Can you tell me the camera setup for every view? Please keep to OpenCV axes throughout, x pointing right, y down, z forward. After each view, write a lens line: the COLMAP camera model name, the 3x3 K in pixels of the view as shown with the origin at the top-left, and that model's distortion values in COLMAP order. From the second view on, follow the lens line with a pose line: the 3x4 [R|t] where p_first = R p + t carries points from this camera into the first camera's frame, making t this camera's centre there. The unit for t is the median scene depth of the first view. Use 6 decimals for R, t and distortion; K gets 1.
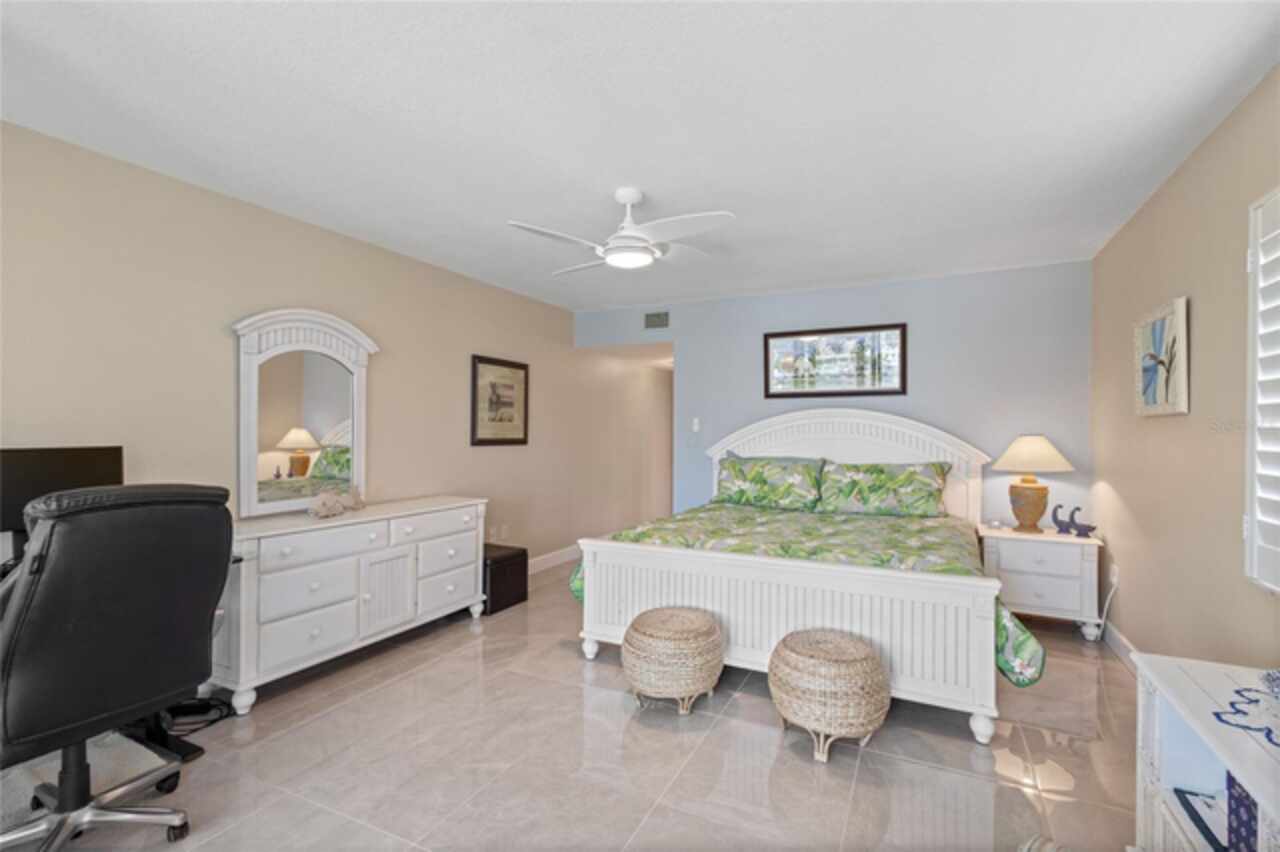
lens RADIAL K [[572.3, 0, 636.3], [0, 572.3, 426.6], [0, 0, 1]] dist [0.000221, 0.000159]
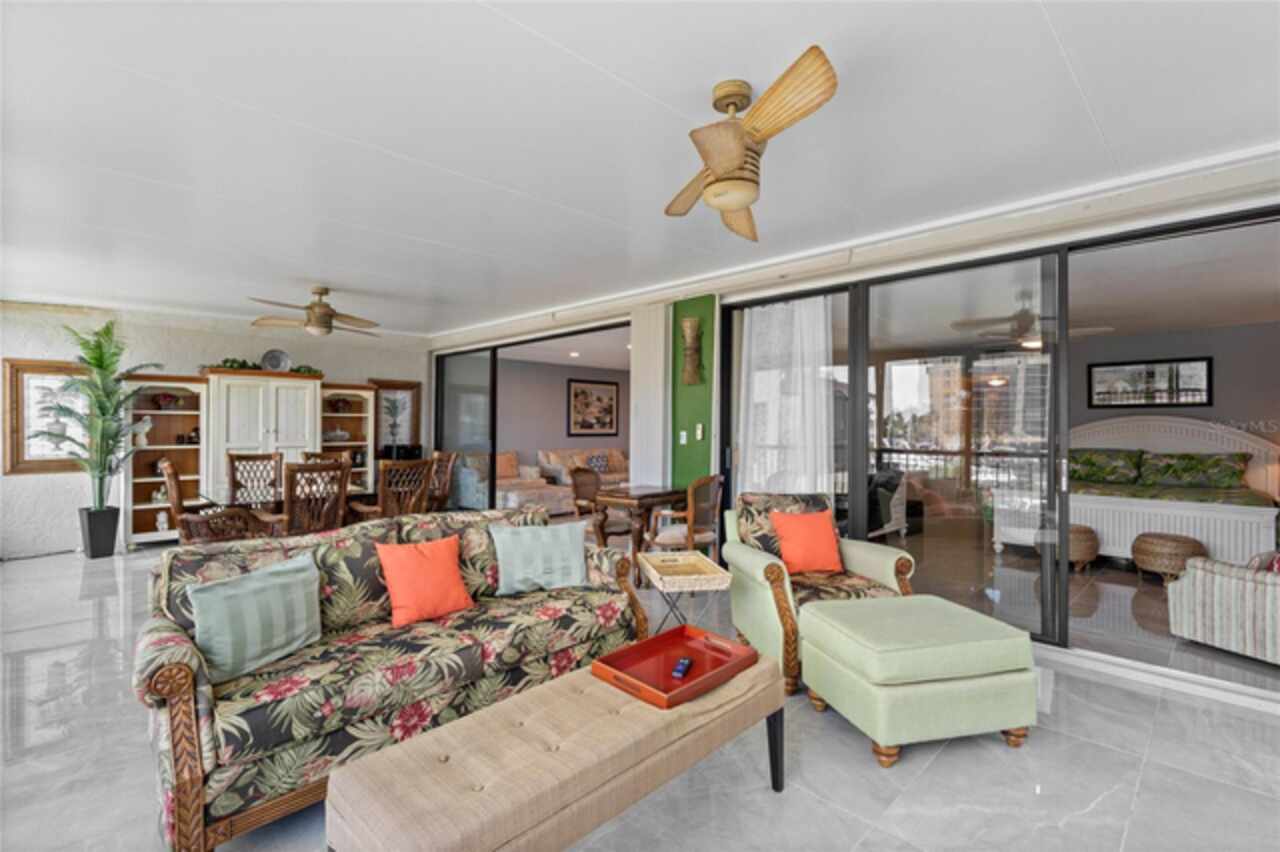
lens RADIAL K [[572.3, 0, 642.6], [0, 572.3, 425.4], [0, 0, 1]] dist [0.000221, 0.000159]
pose [[0.947016, 0.002587, -0.321176, -0.446027], [-0.002042, 0.999996, 0.002034, -0.007972], [0.321180, -0.001271, 0.947017, -0.867125]]
